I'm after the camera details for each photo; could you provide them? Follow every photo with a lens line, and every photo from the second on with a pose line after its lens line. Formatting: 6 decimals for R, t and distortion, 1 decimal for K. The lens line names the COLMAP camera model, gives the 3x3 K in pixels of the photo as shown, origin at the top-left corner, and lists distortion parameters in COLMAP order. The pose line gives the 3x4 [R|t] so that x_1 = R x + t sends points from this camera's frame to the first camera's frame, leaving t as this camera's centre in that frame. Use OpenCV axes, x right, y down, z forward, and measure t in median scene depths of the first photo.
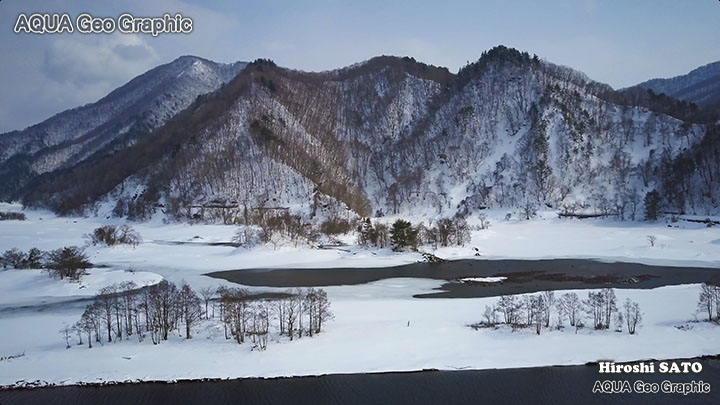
lens RADIAL K [[565.5, 0, 360.0], [0, 565.5, 202.5], [0, 0, 1]] dist [-0.012320, -0.008850]
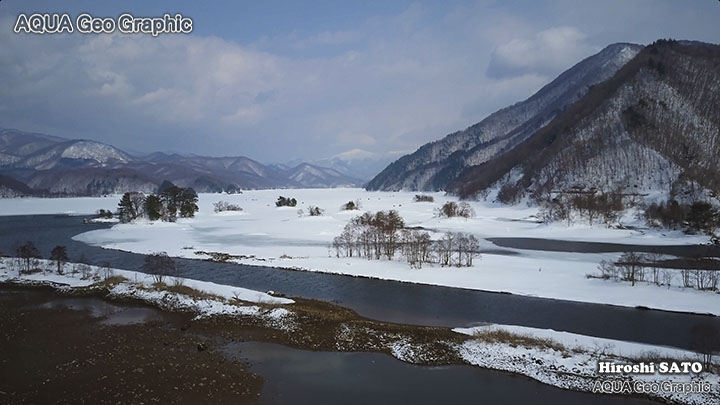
lens RADIAL K [[565.5, 0, 360.0], [0, 565.5, 202.5], [0, 0, 1]] dist [-0.012320, -0.008850]
pose [[0.730765, 0.023963, -0.682208, 0.143412], [-0.015163, 0.999707, 0.018872, 0.010649], [0.682461, -0.003447, 0.730914, -0.040859]]
